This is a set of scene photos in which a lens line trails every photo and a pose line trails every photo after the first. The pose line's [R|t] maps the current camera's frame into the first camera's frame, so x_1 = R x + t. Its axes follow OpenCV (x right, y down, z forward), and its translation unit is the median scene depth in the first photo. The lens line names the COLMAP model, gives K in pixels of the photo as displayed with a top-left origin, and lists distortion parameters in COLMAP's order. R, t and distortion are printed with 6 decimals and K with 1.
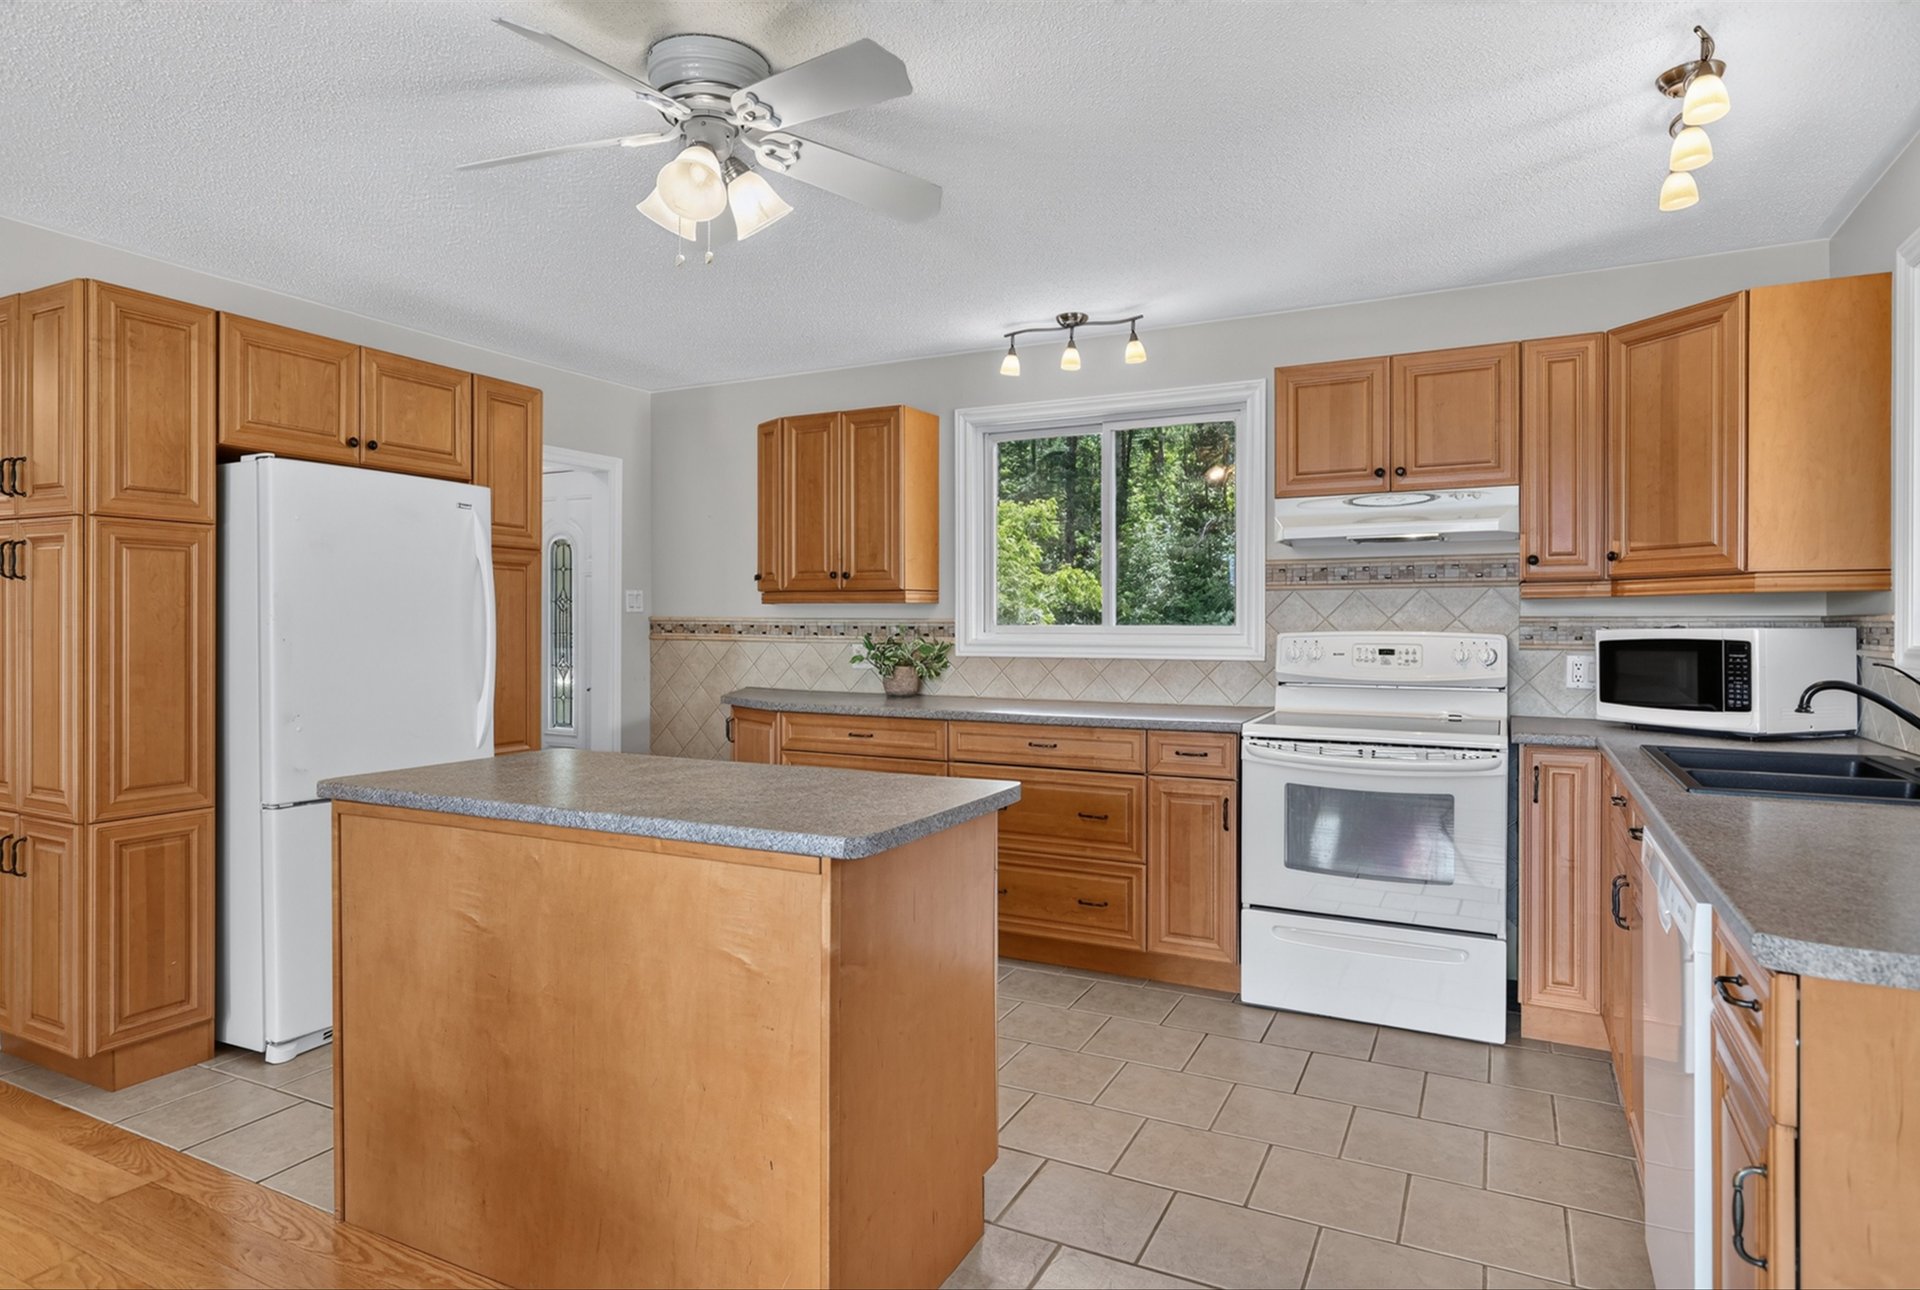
lens RADIAL K [[1018.1, 0, 957.1], [0, 1018.1, 631.4], [0, 0, 1]] dist [-0.000750, 0.001113]
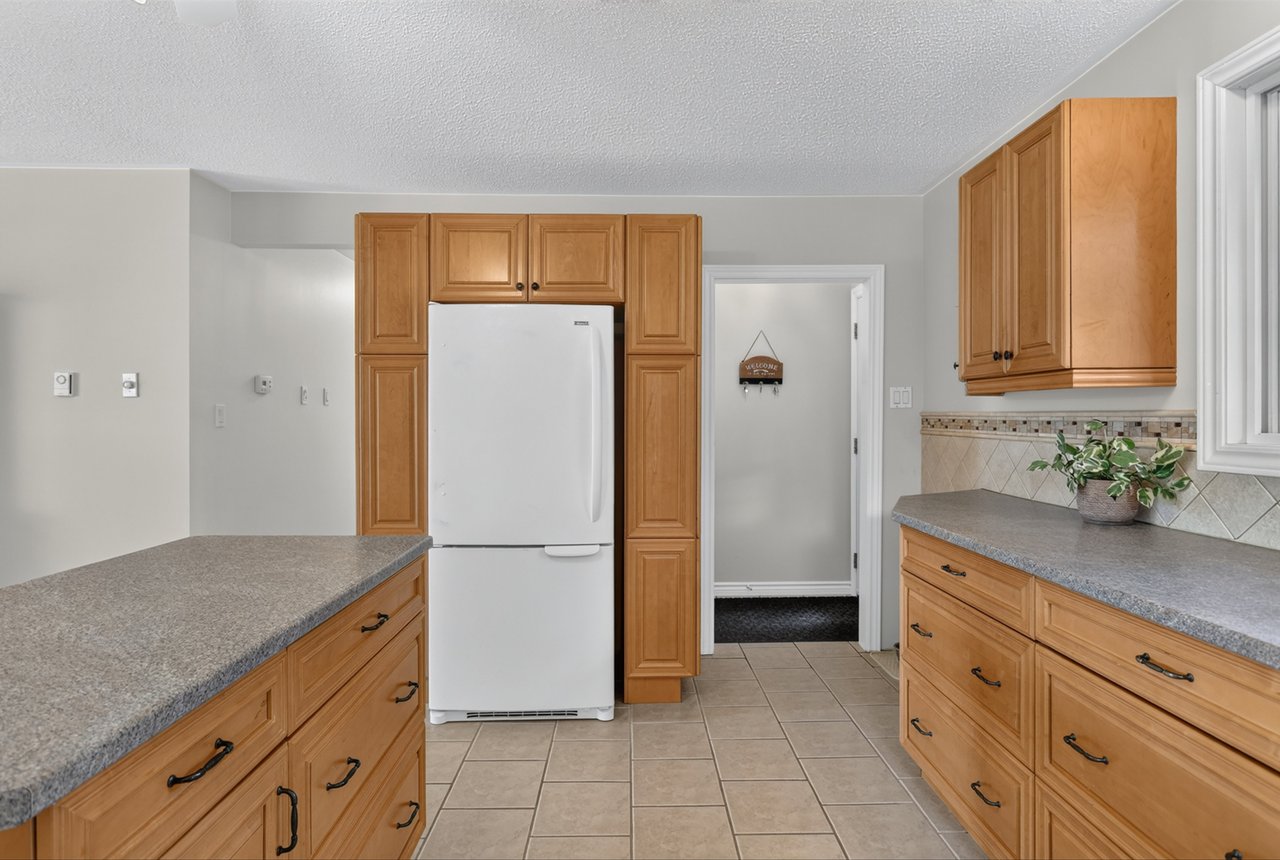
lens RADIAL K [[678.8, 0, 638.1], [0, 678.8, 420.9], [0, 0, 1]] dist [-0.000750, 0.001113]
pose [[0.477625, 0.001013, -0.878563, 0.208109], [-0.005412, 0.999984, -0.001789, -0.003264], [0.878547, 0.005609, 0.477623, 0.519902]]
